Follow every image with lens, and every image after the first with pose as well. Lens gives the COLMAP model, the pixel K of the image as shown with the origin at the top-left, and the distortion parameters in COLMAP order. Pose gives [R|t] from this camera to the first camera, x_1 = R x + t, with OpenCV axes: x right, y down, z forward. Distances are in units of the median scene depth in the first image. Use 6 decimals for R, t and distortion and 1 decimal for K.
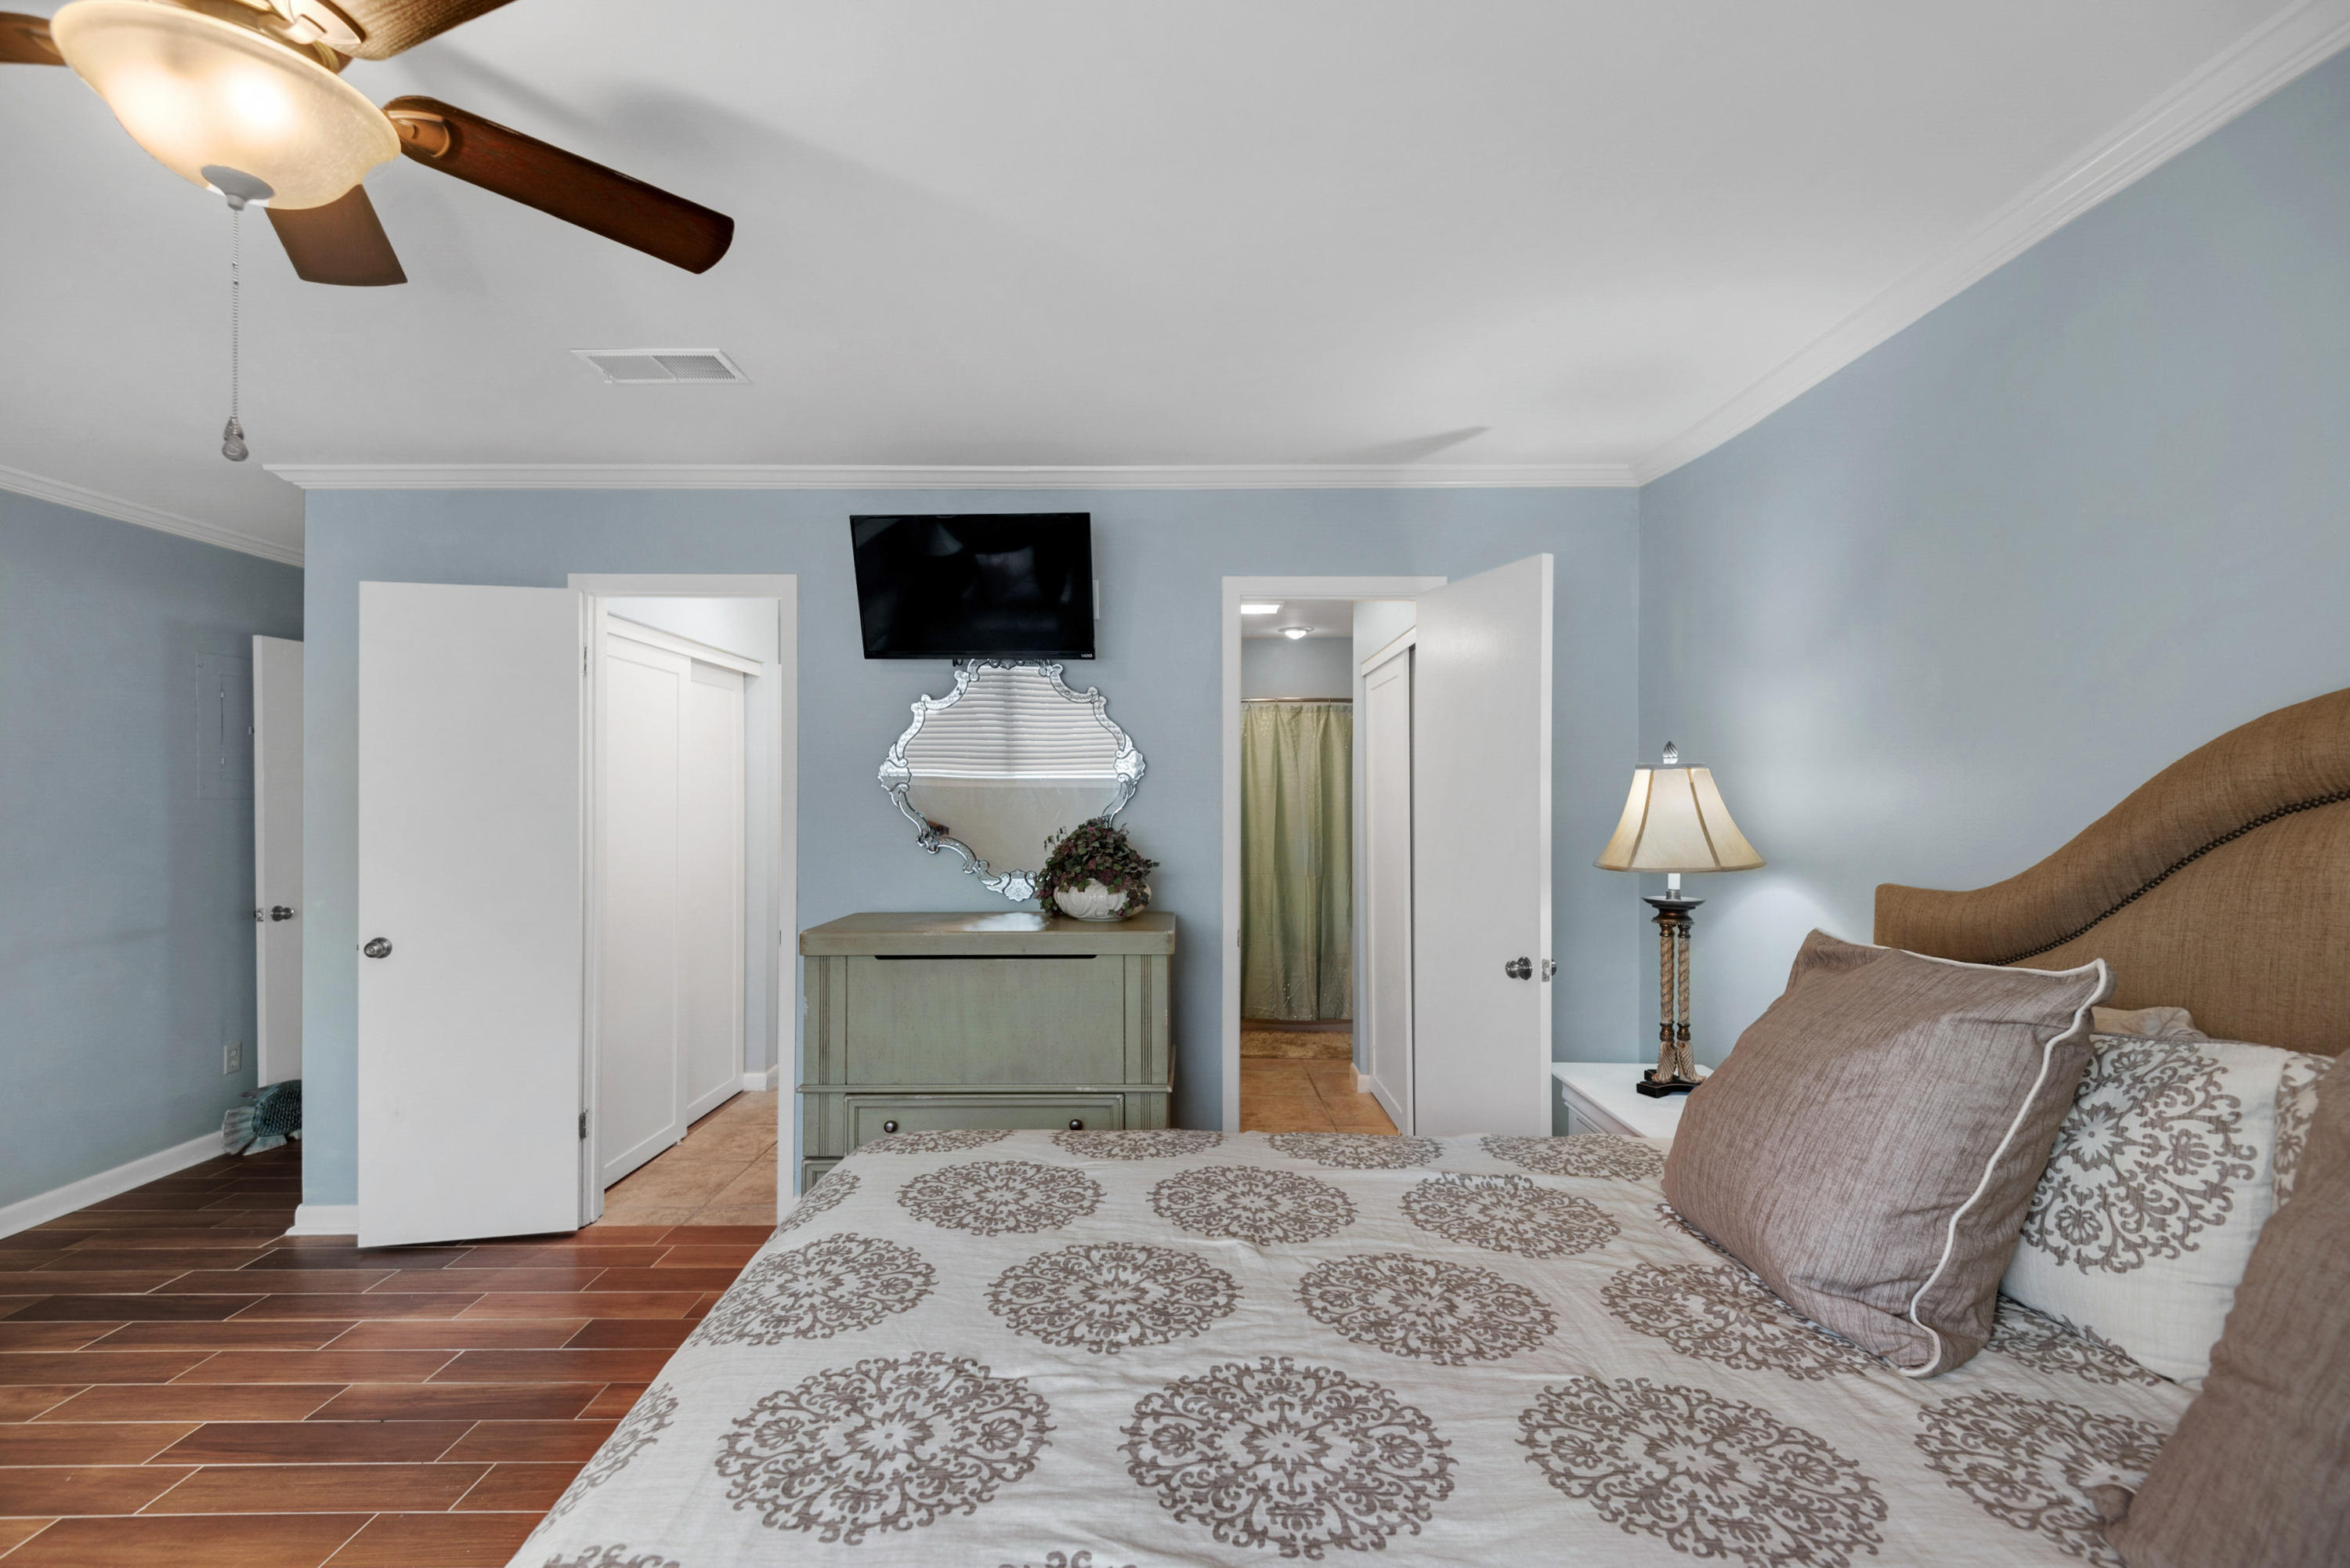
lens RADIAL K [[1071.5, 0, 1178.5], [0, 1071.5, 771.3], [0, 0, 1]] dist [0.037612, -0.017873]
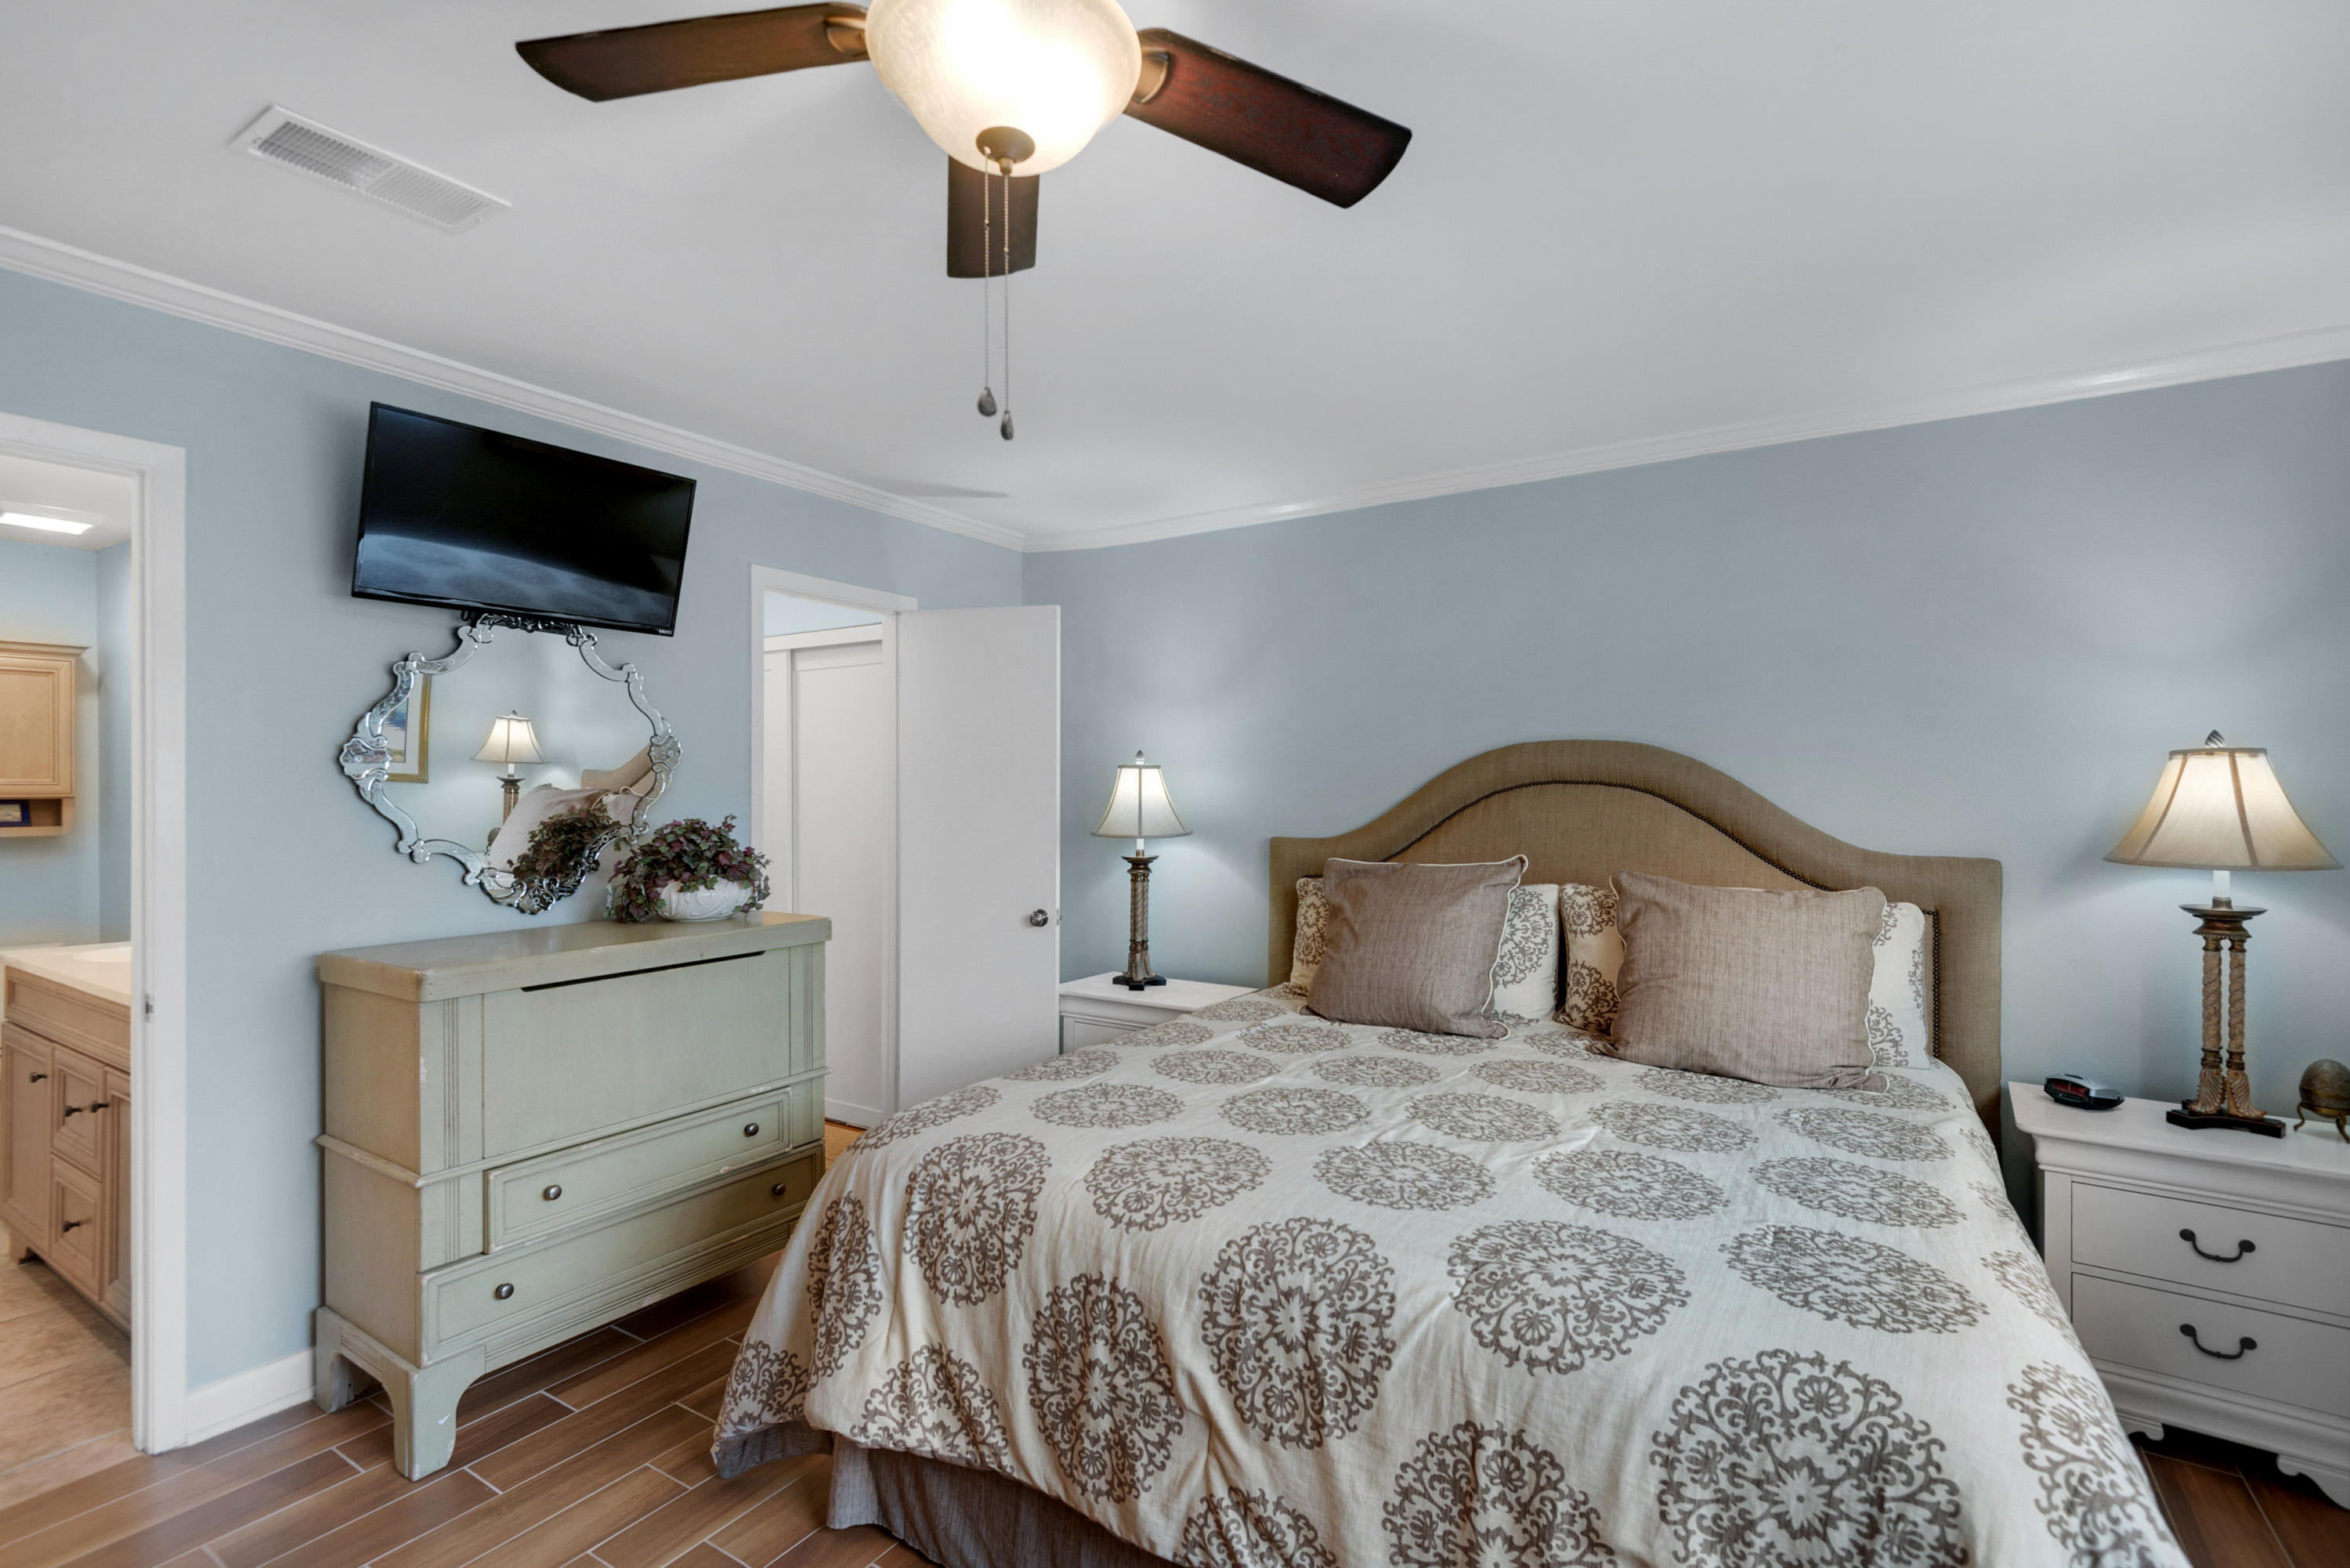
lens RADIAL K [[1076.7, 0, 1175.5], [0, 1076.7, 780.4], [0, 0, 1]] dist [0.039235, -0.022331]
pose [[0.536585, 0.004024, 0.843837, -0.686843], [-0.019590, 0.999779, 0.007689, 0.001357], [-0.843619, -0.020656, 0.536545, 0.154447]]
